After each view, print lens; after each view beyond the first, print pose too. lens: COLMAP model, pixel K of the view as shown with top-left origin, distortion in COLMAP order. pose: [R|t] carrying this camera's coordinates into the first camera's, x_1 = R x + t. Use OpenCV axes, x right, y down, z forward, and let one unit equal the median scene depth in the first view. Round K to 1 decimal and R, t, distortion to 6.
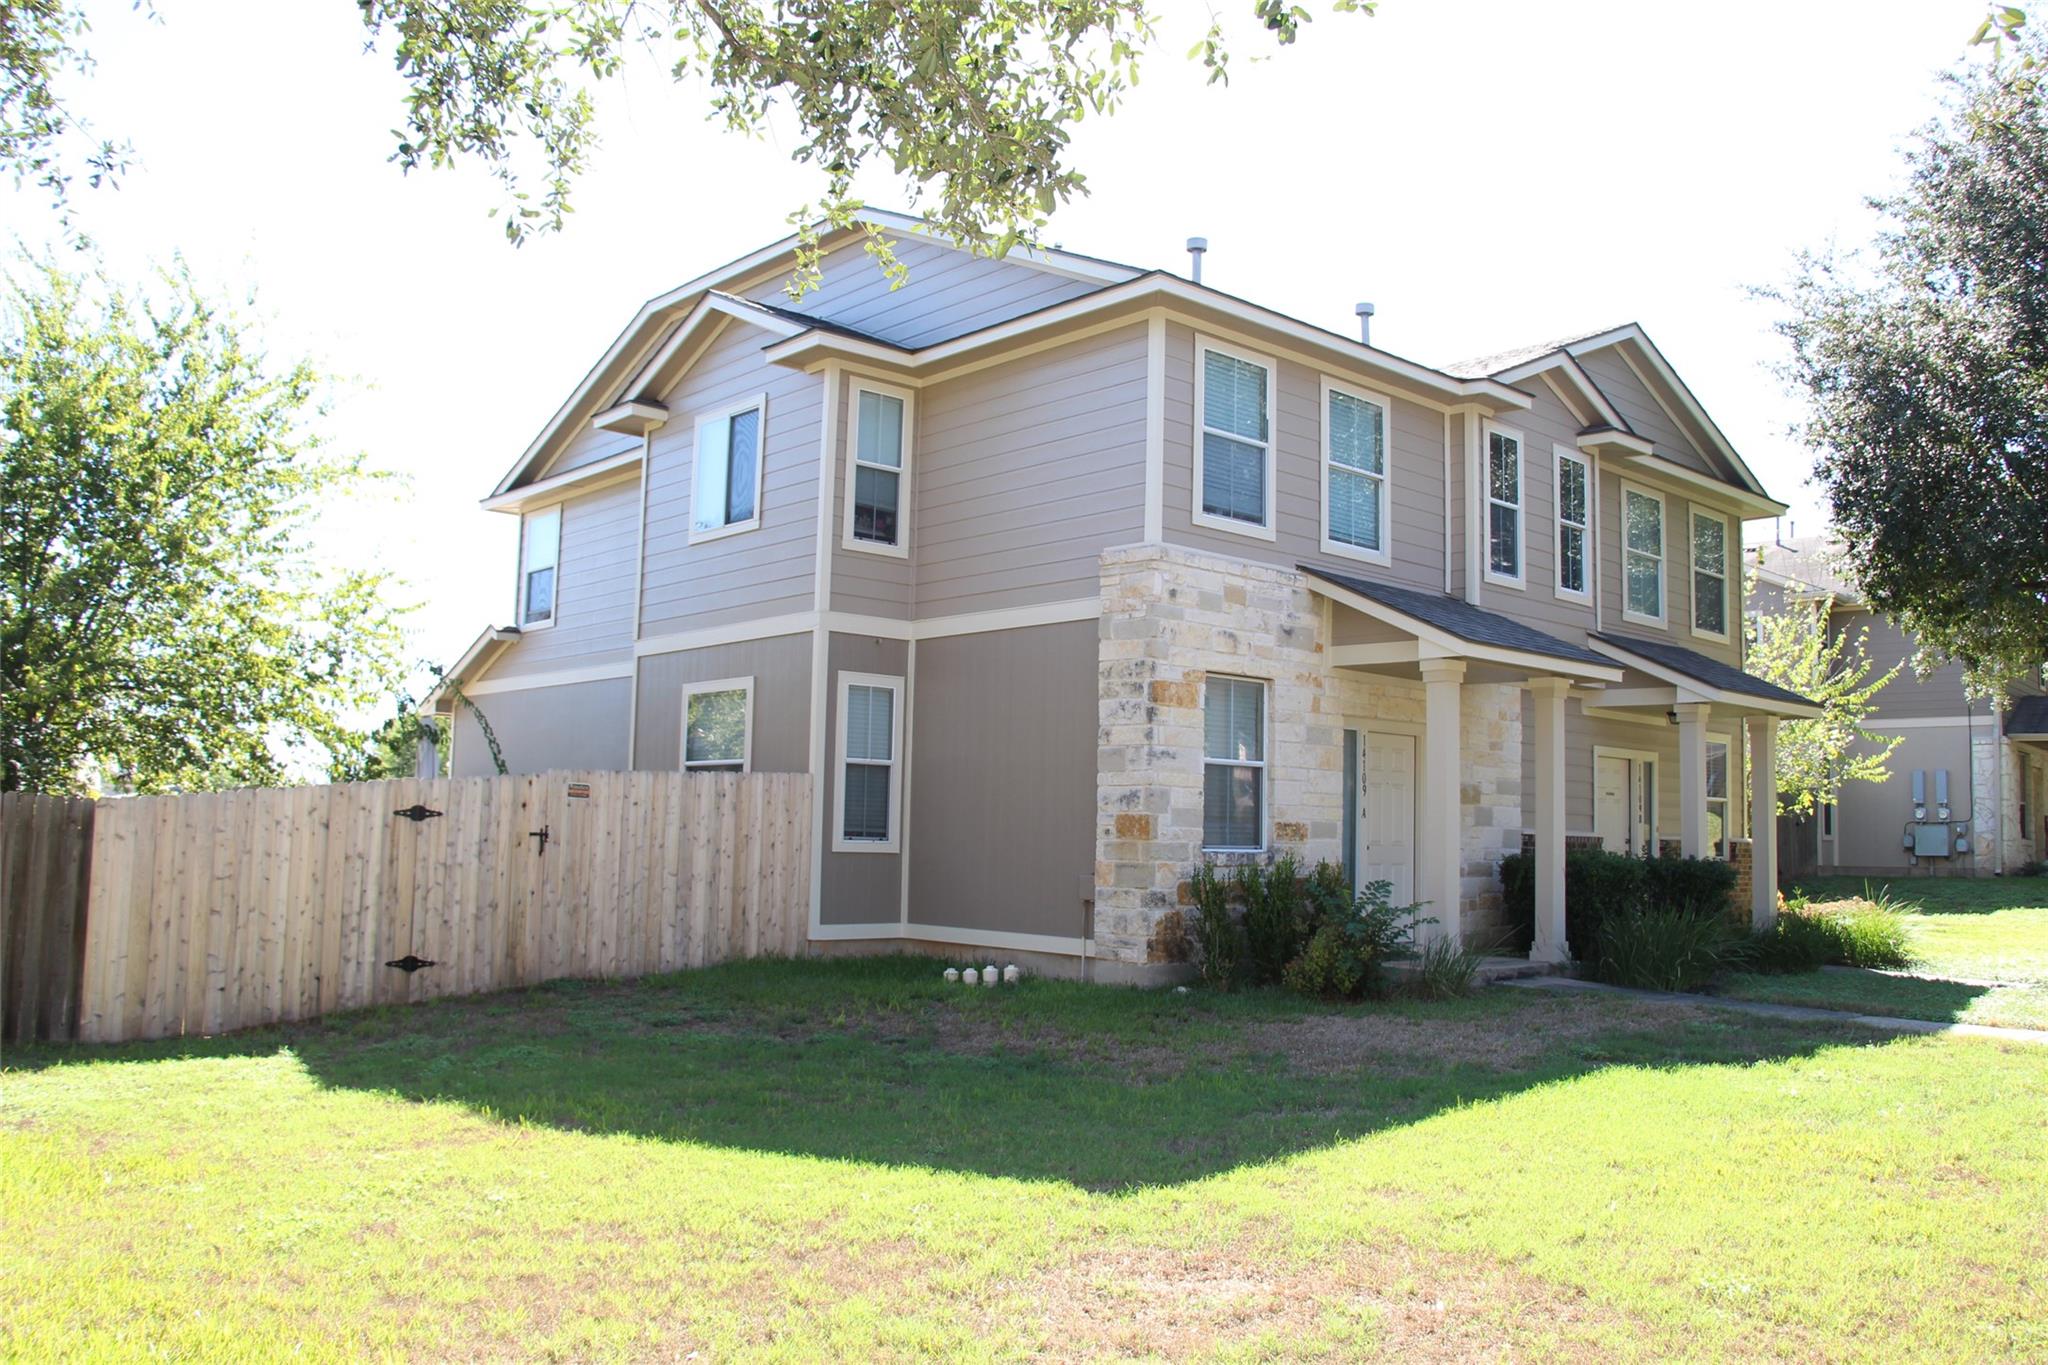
lens RADIAL K [[1686.0, 0, 1018.7], [0, 1686.0, 677.0], [0, 0, 1]] dist [-0.193198, 0.157302]
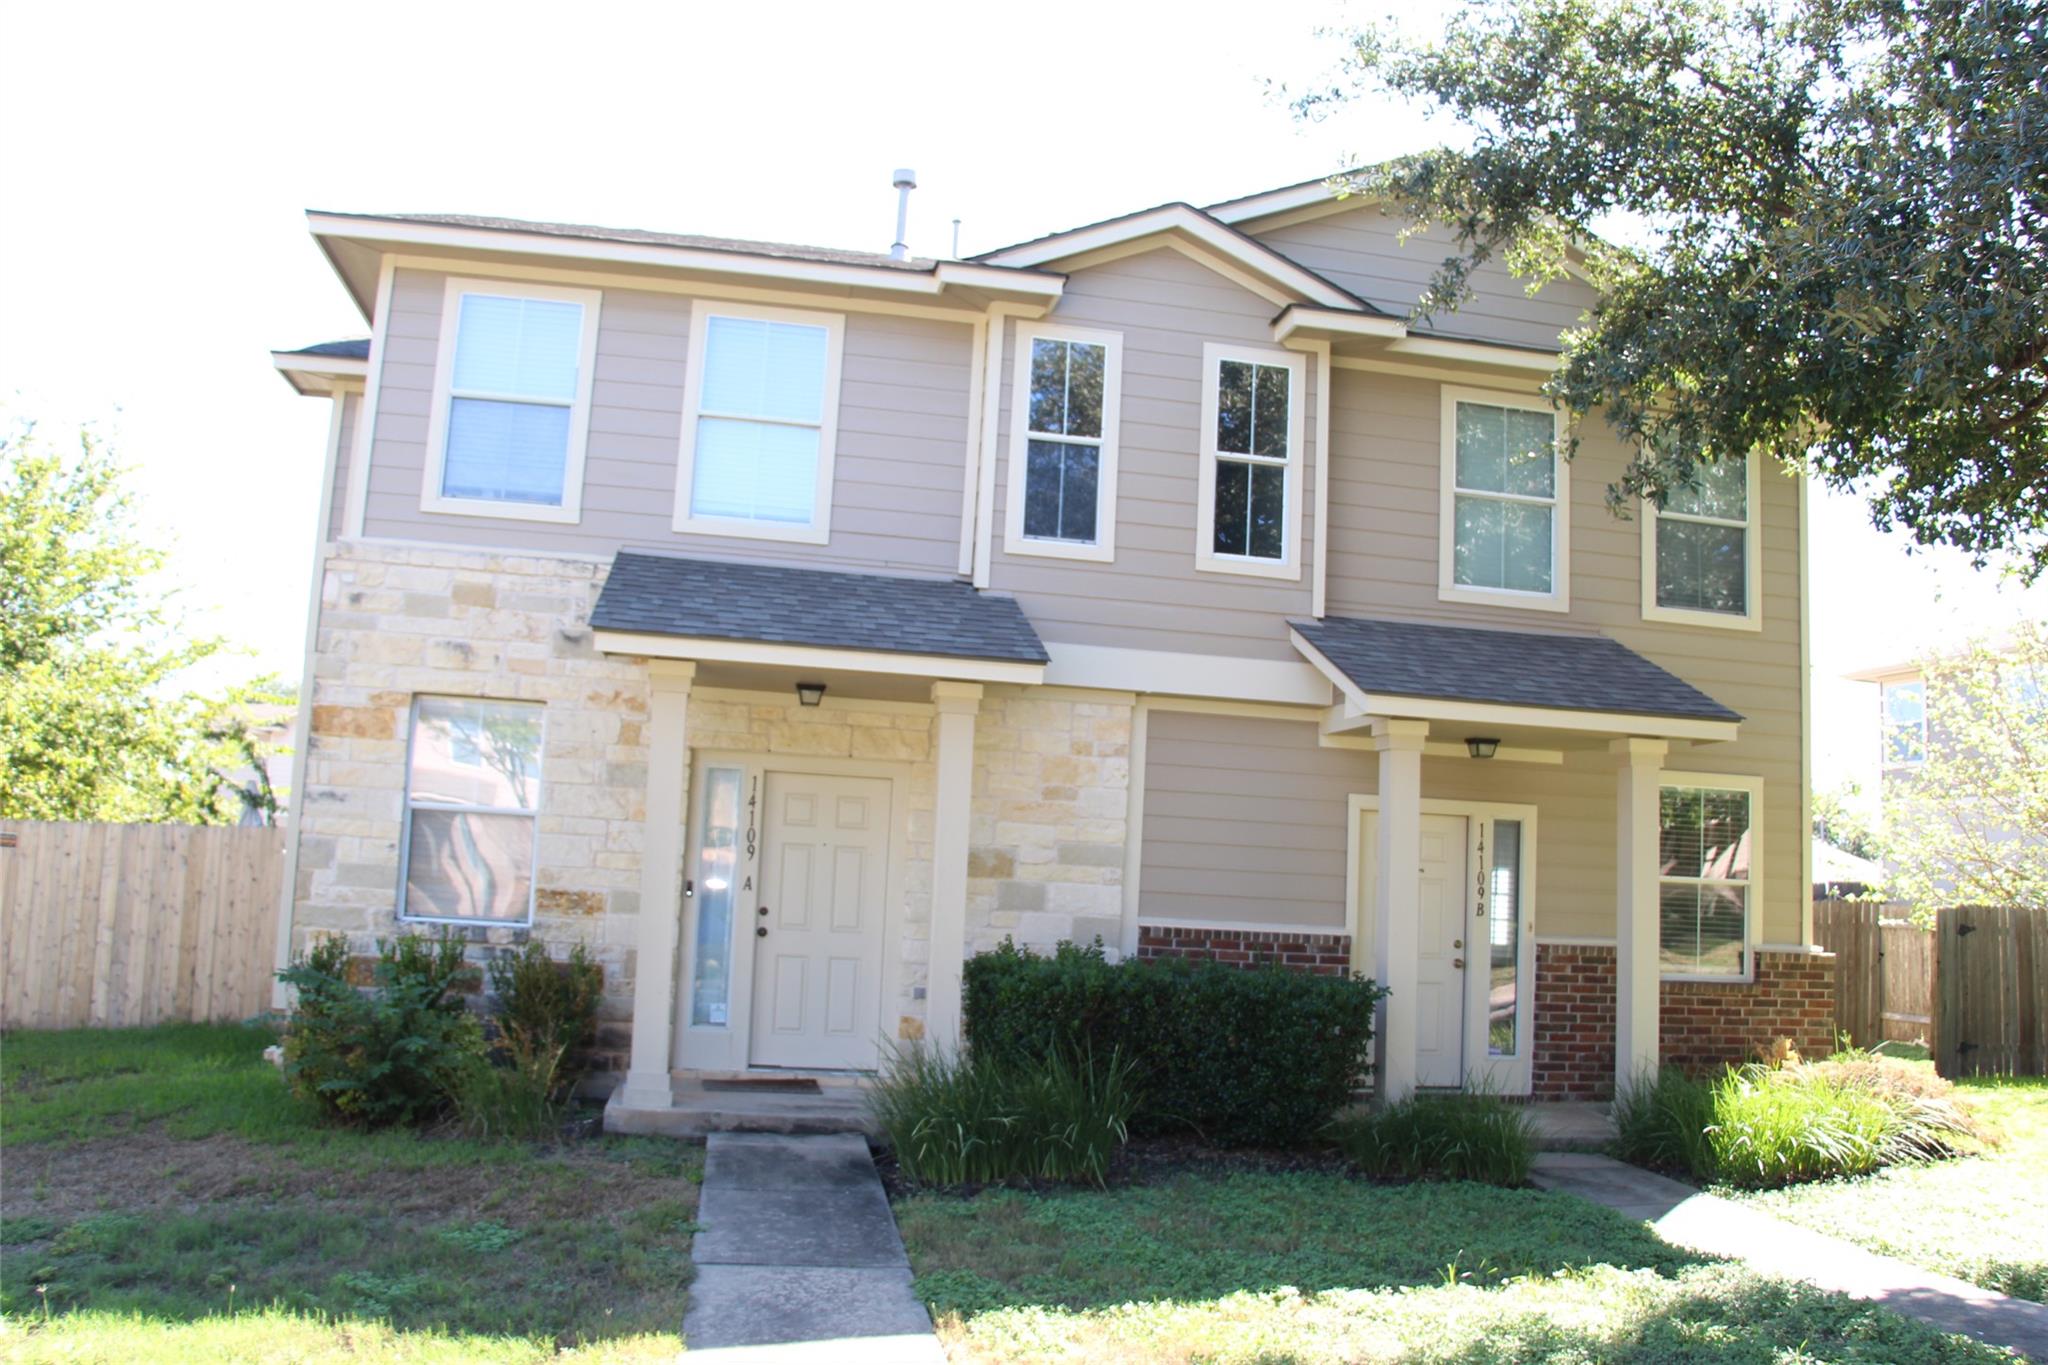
lens RADIAL K [[1686.0, 0, 1018.7], [0, 1686.0, 677.0], [0, 0, 1]] dist [-0.193198, 0.157302]
pose [[0.854859, -0.052655, -0.516182, 0.719553], [0.022670, 0.997678, -0.064227, 0.043297], [0.518365, 0.043203, 0.854067, 0.459713]]
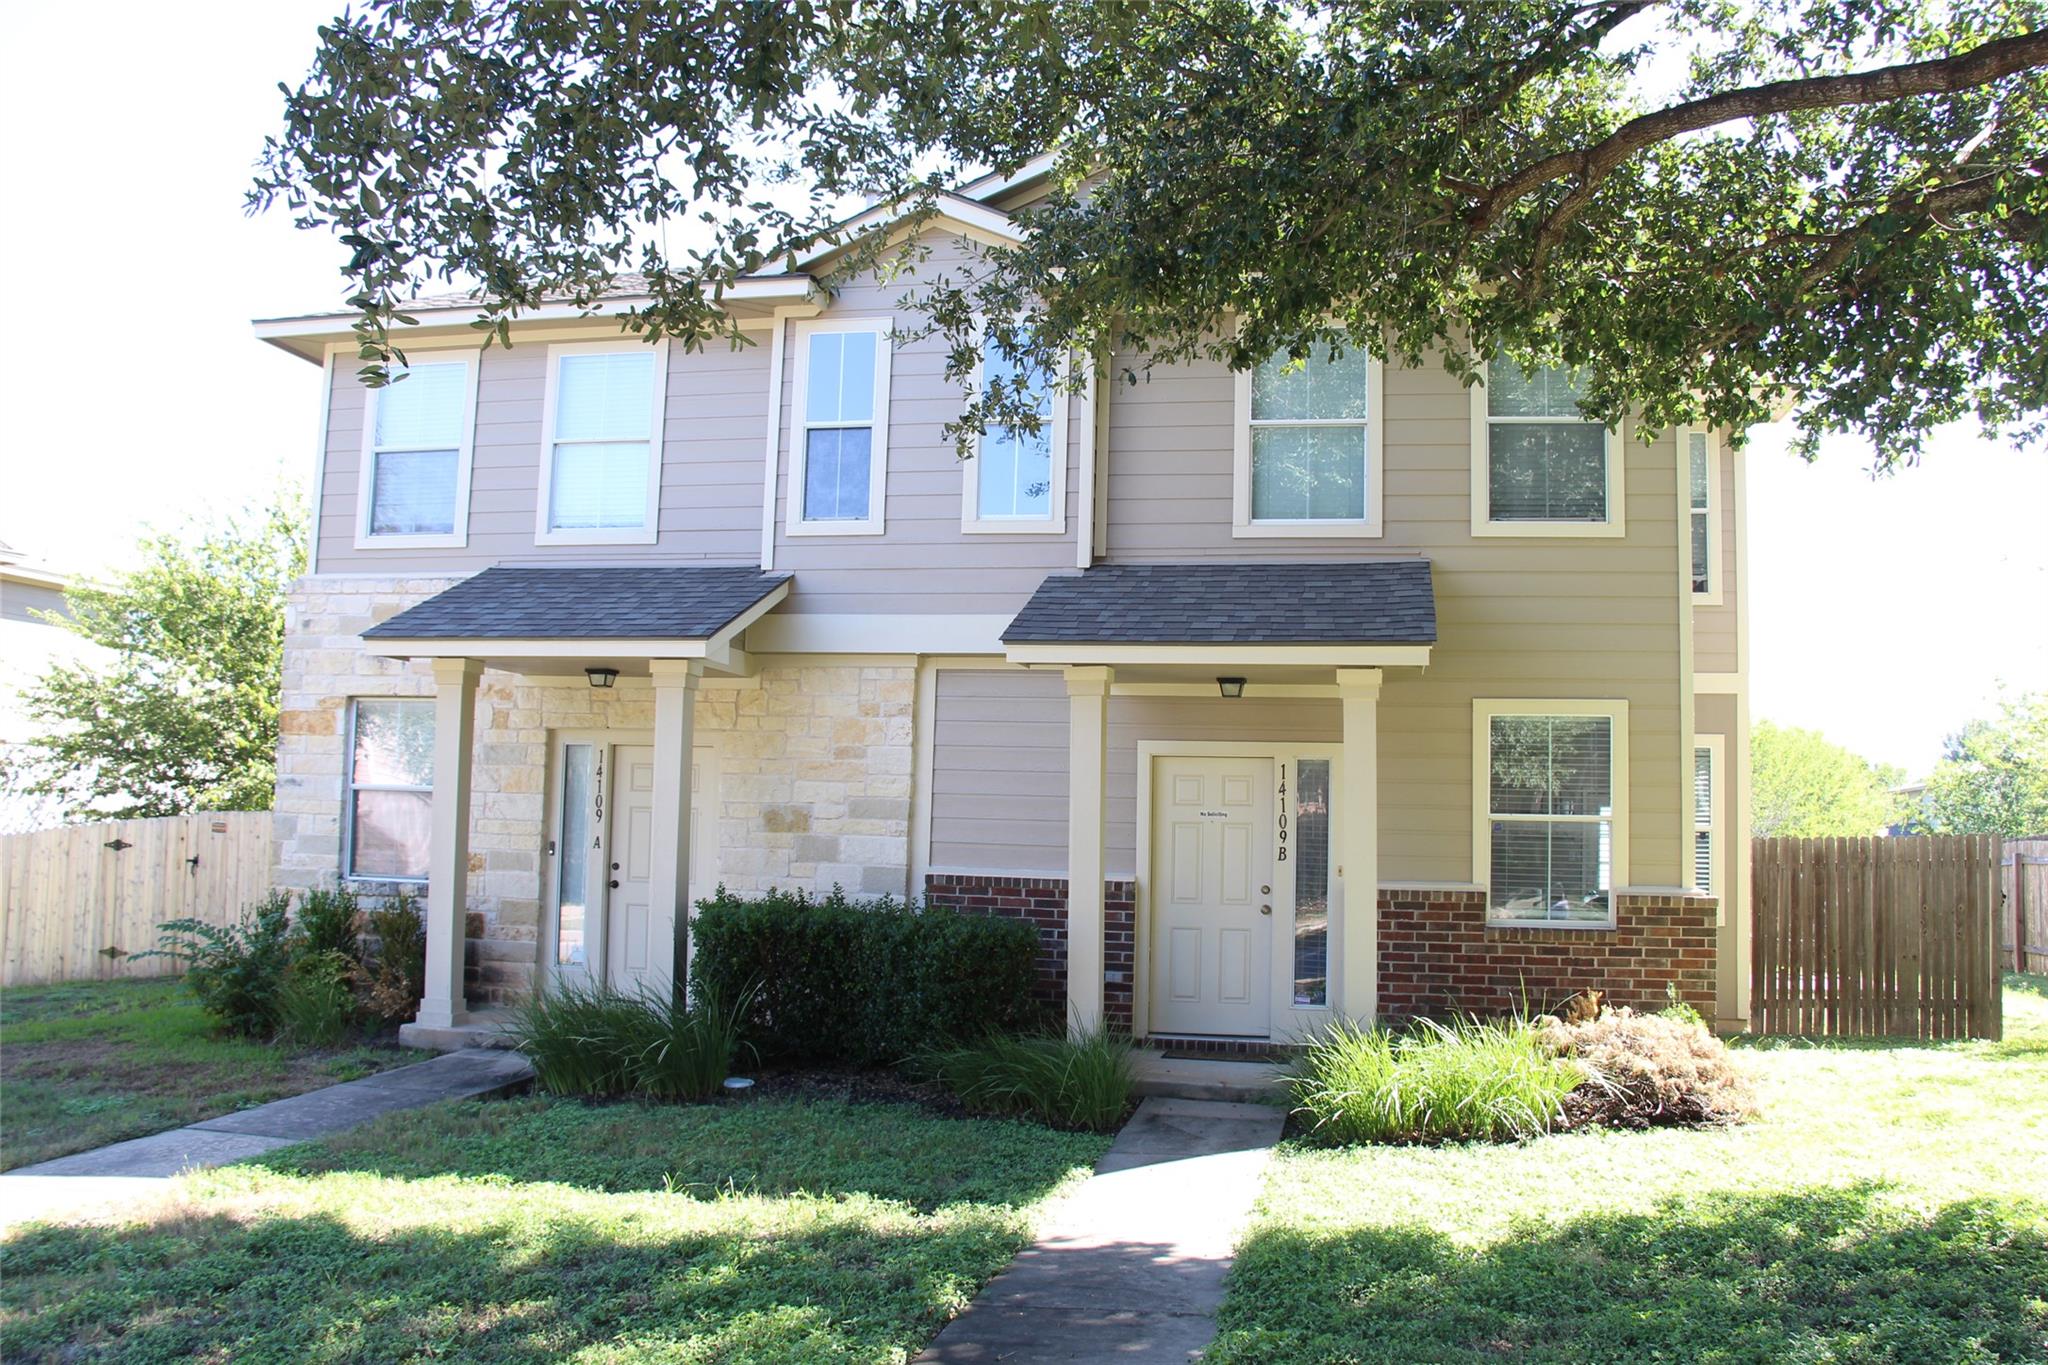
lens RADIAL K [[1686.0, 0, 1018.7], [0, 1686.0, 677.0], [0, 0, 1]] dist [-0.193198, 0.157302]
pose [[0.592216, -0.089944, -0.800744, 1.059719], [0.067188, 0.995802, -0.062163, 0.067869], [0.802973, -0.016987, 0.595773, 0.706536]]
